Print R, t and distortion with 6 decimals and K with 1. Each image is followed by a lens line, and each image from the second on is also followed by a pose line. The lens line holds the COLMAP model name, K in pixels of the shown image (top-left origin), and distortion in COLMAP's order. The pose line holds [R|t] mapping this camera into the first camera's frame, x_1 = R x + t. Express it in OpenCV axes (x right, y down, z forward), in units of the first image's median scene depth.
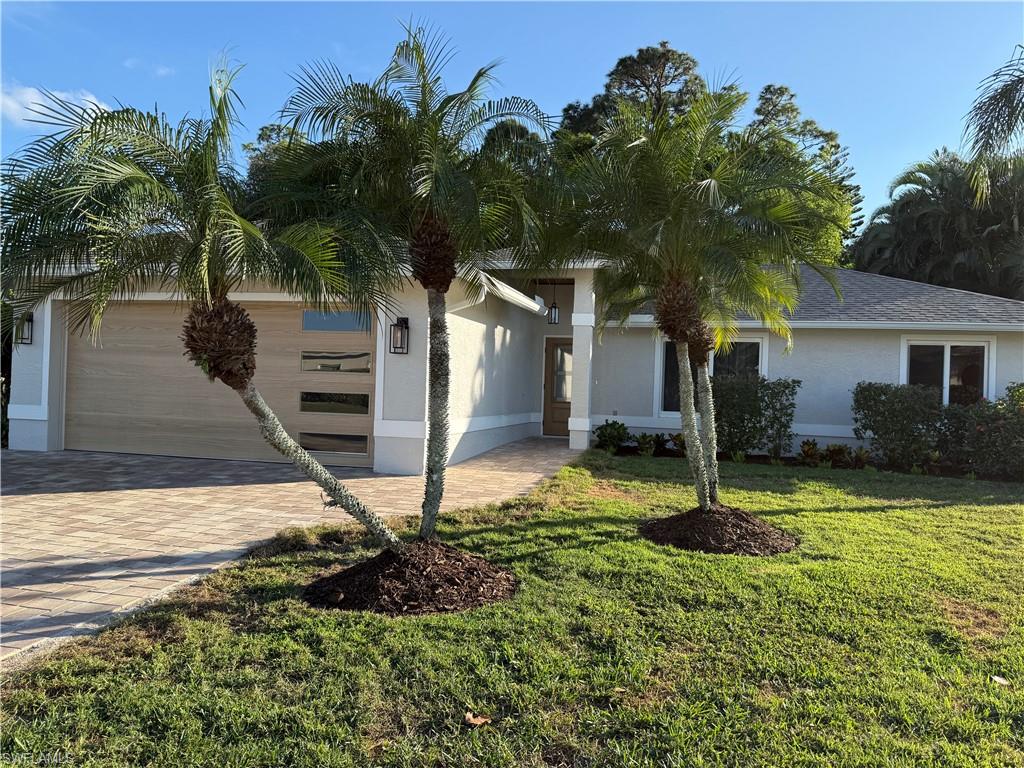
lens RADIAL K [[703.5, 0, 512.0], [0, 703.5, 353.2], [0, 0, 1]] dist [0.008825, -0.002431]
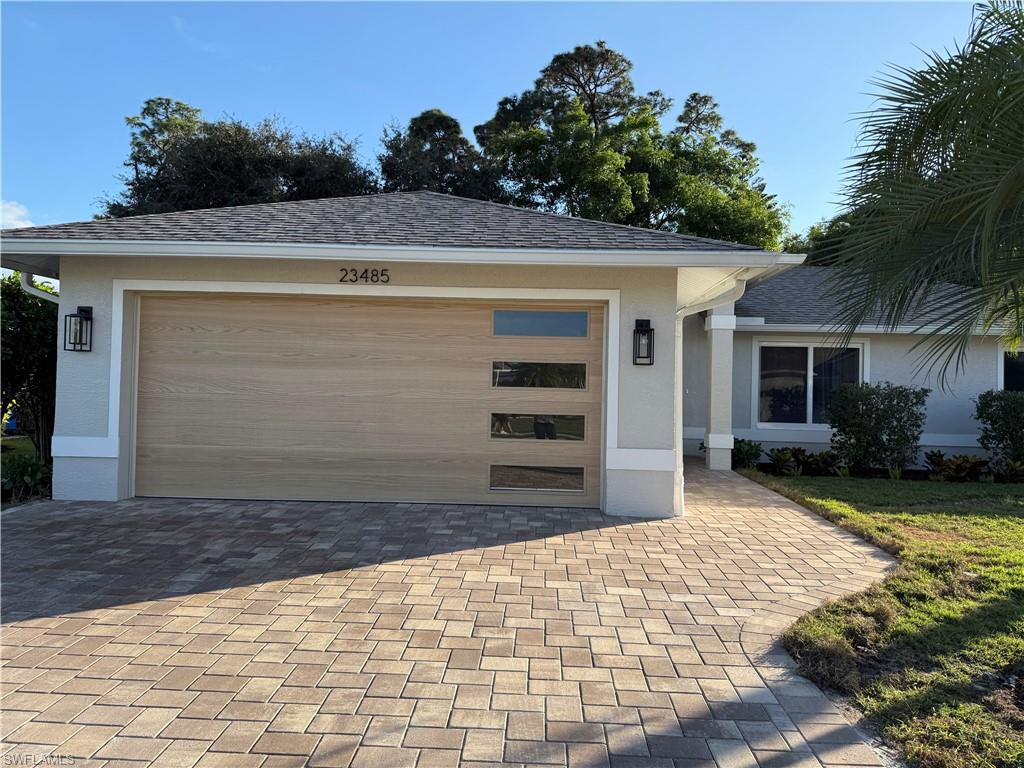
lens RADIAL K [[703.5, 0, 512.0], [0, 703.5, 353.2], [0, 0, 1]] dist [0.008825, -0.002431]
pose [[0.980947, 0.000514, 0.194275, -0.096512], [-0.000366, 1.000000, -0.000796, -0.002609], [-0.194276, 0.000710, 0.980947, 0.051517]]
